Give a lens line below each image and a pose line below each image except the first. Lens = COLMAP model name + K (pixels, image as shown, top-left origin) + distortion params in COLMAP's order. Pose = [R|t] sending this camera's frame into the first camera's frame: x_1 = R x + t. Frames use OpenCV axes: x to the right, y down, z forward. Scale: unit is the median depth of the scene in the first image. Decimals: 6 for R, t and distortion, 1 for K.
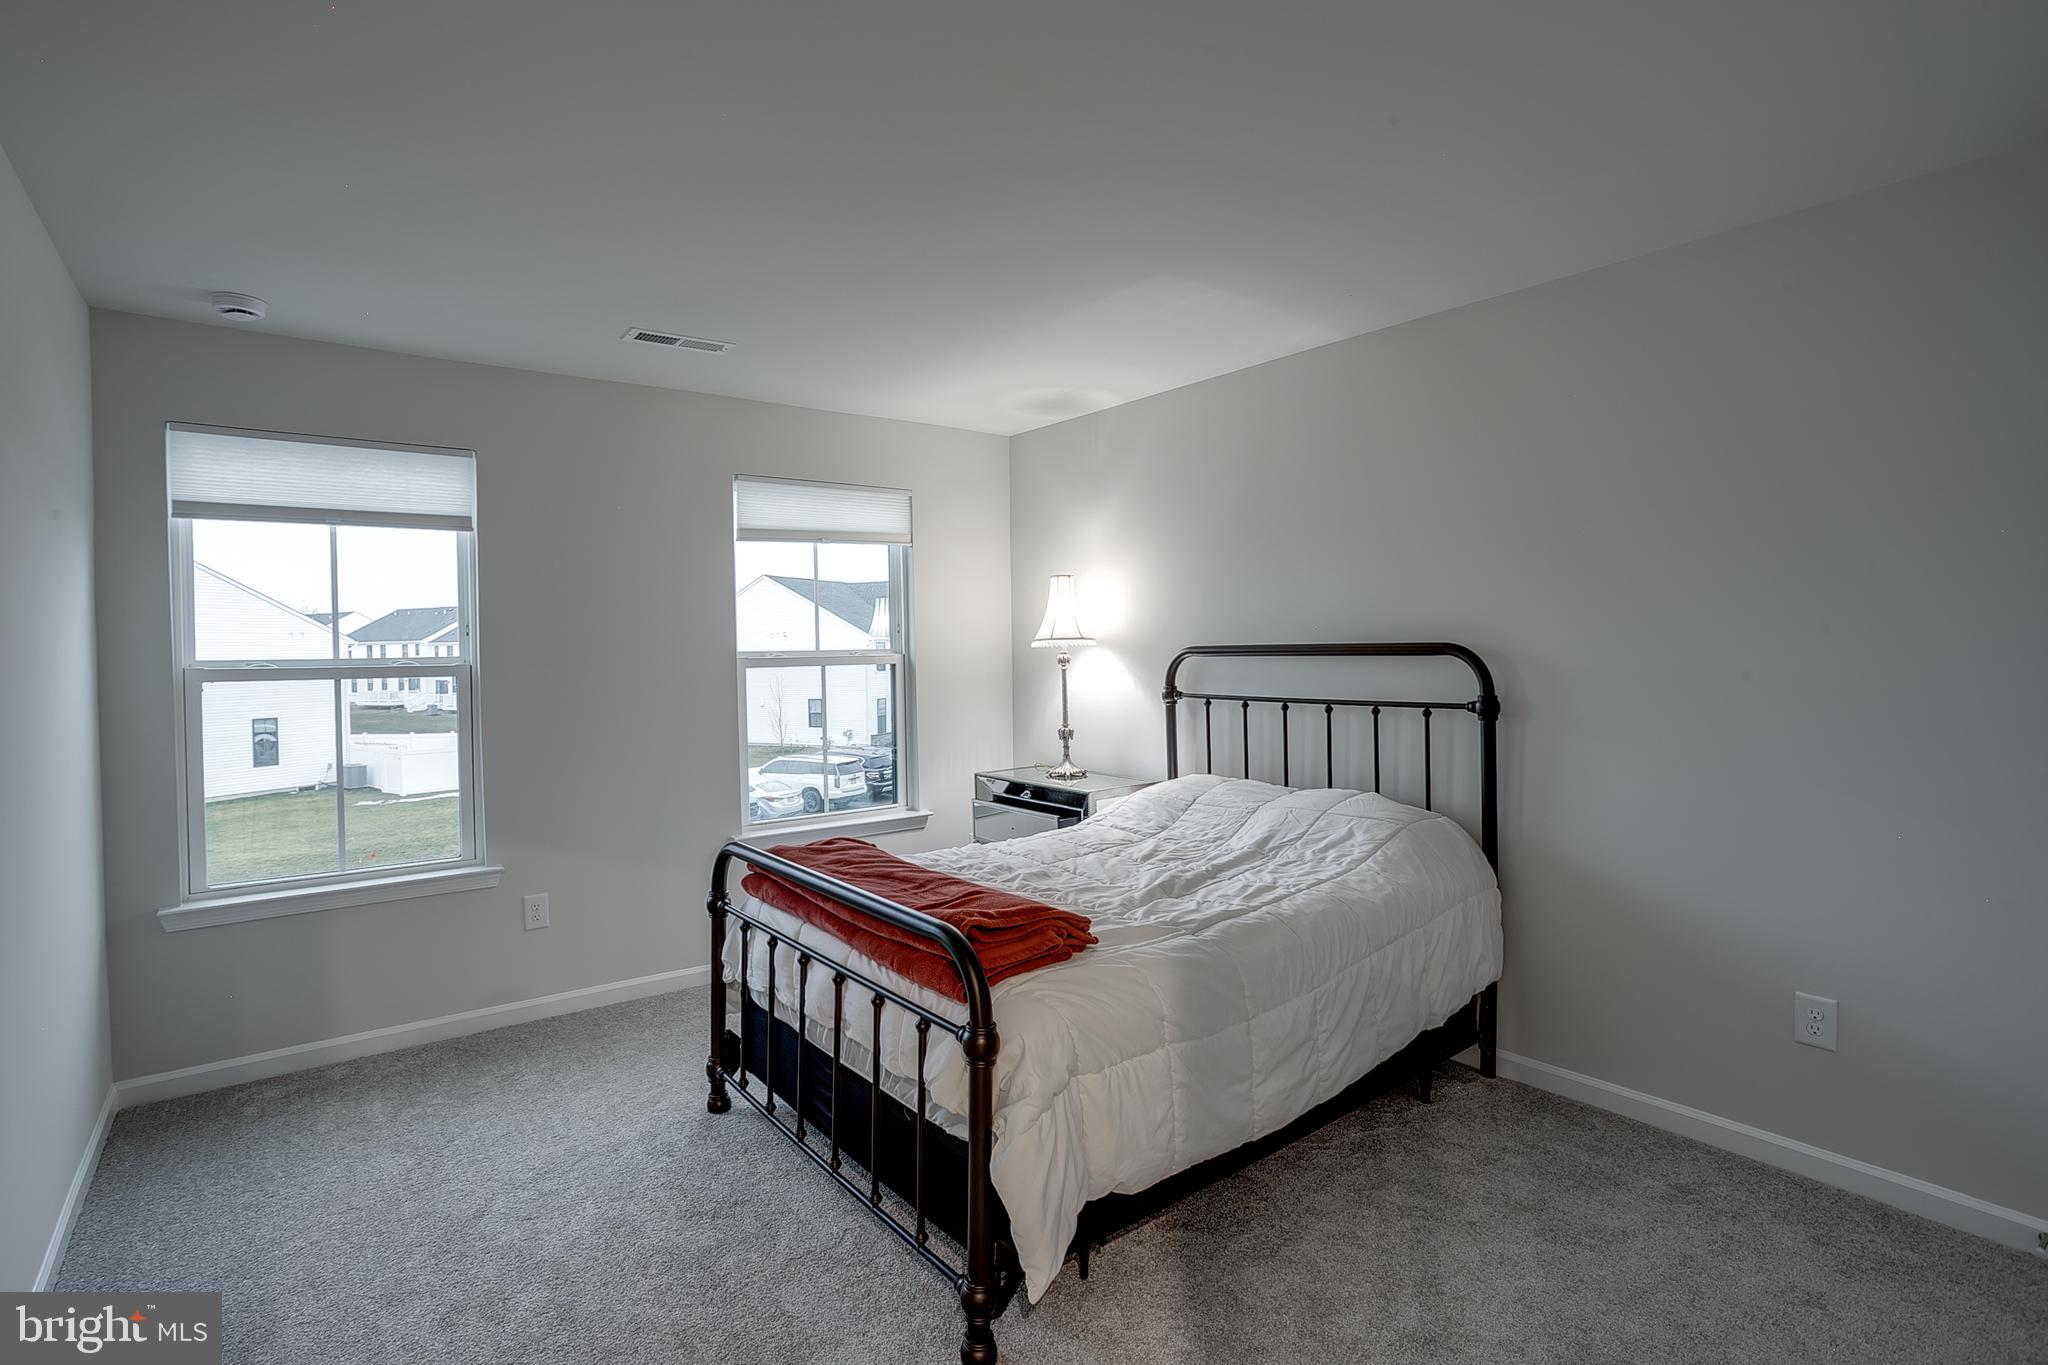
lens RADIAL K [[997.8, 0, 999.5], [0, 997.8, 660.0], [0, 0, 1]] dist [-0.059830, 0.033021]
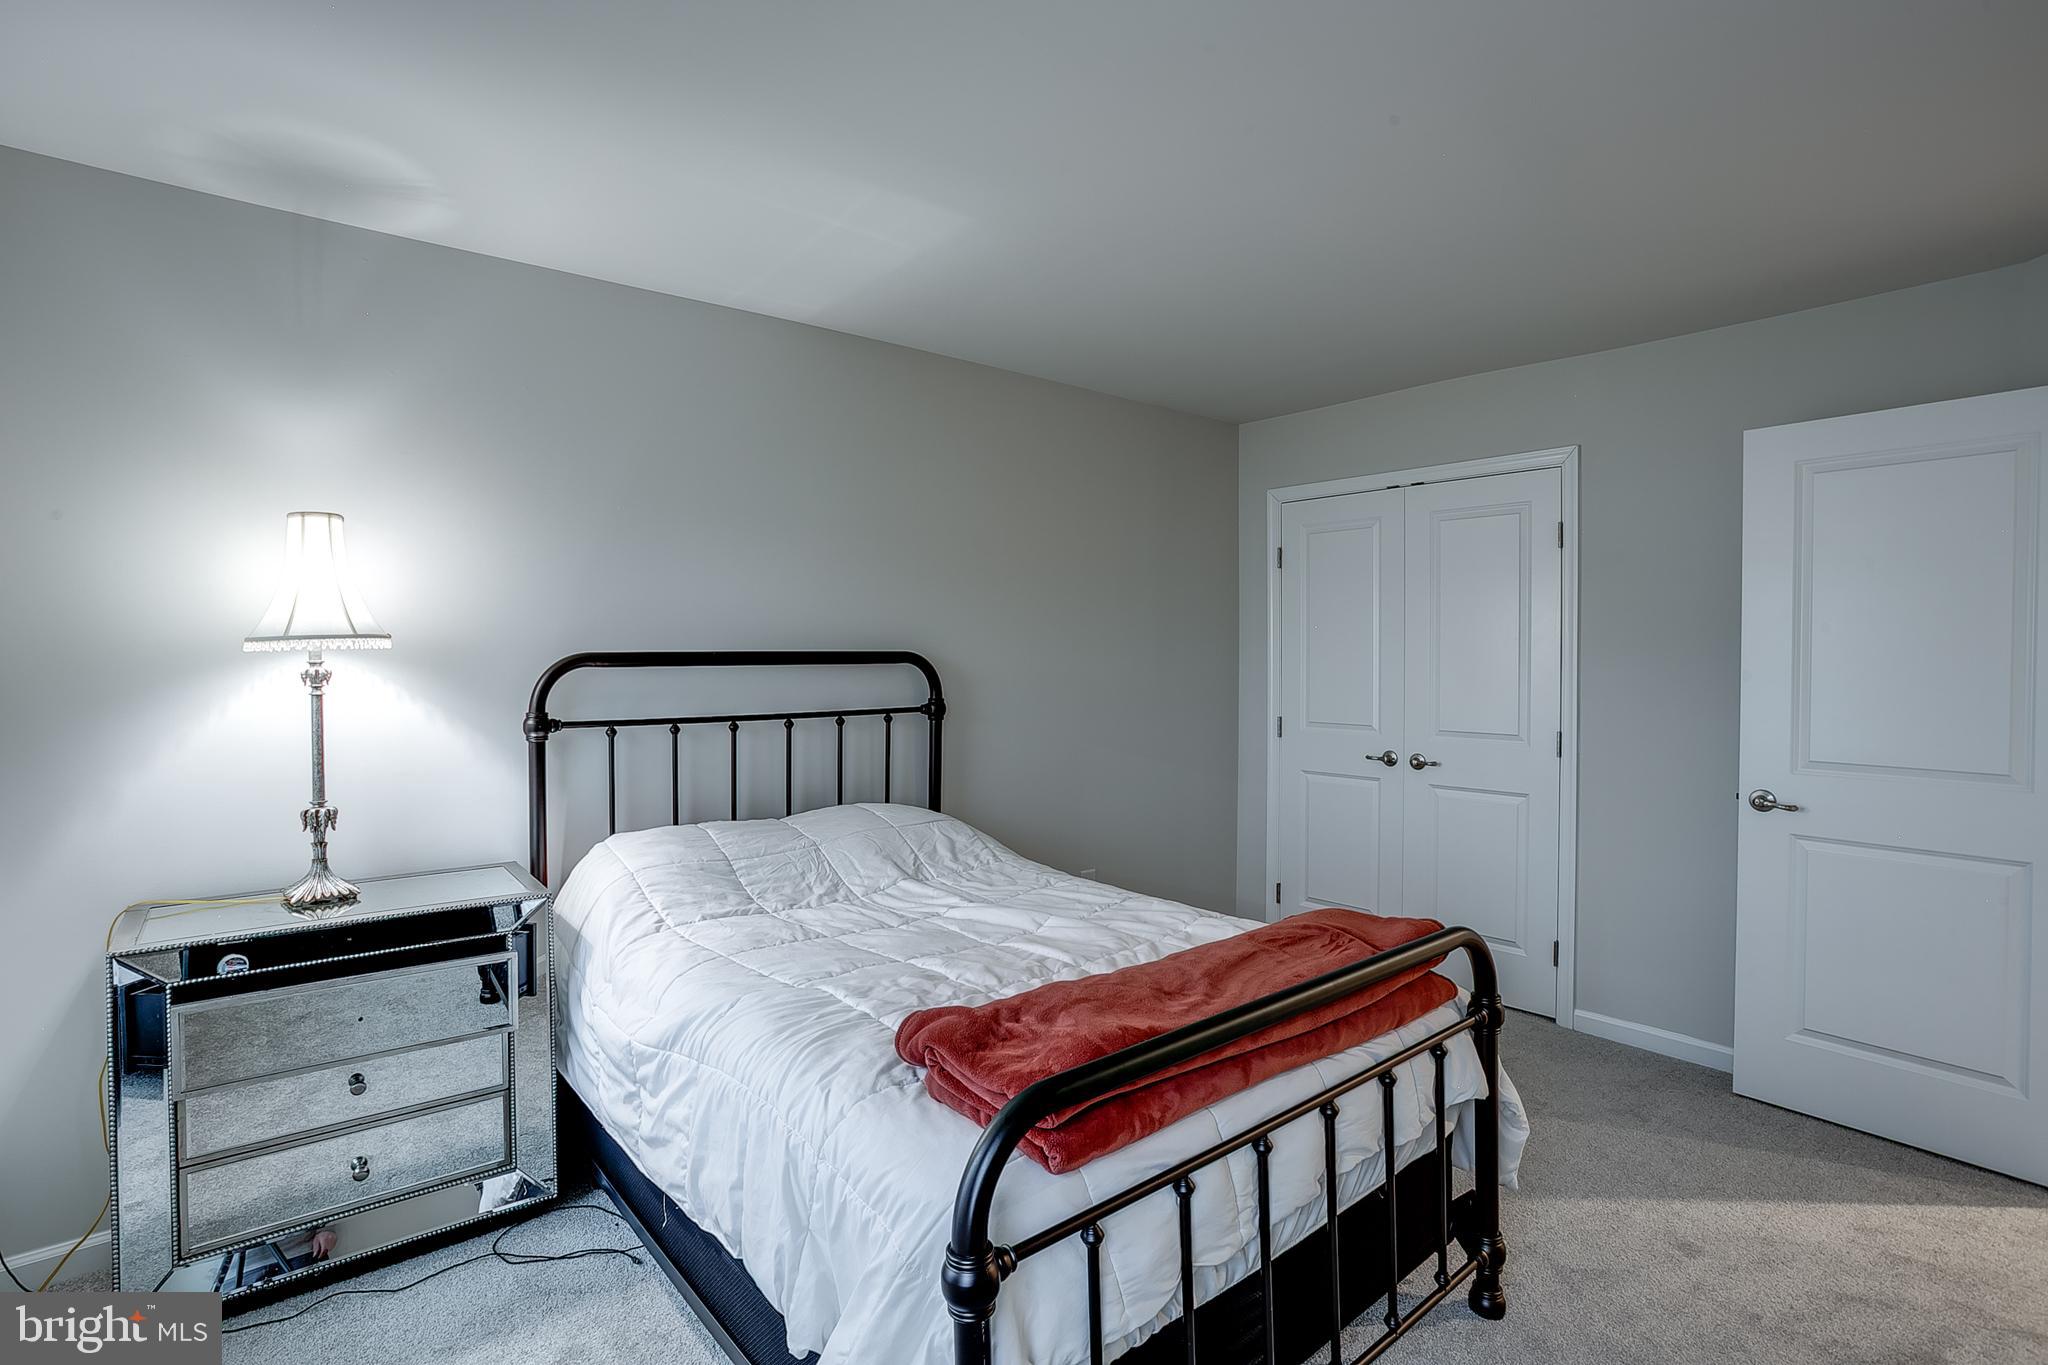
lens RADIAL K [[997.8, 0, 999.5], [0, 997.8, 660.0], [0, 0, 1]] dist [-0.059830, 0.033021]
pose [[-0.035190, 0.009350, 0.999337, -0.517186], [0.017753, 0.999804, -0.008729, 0.002608], [-0.999223, 0.017434, -0.035349, 0.759840]]
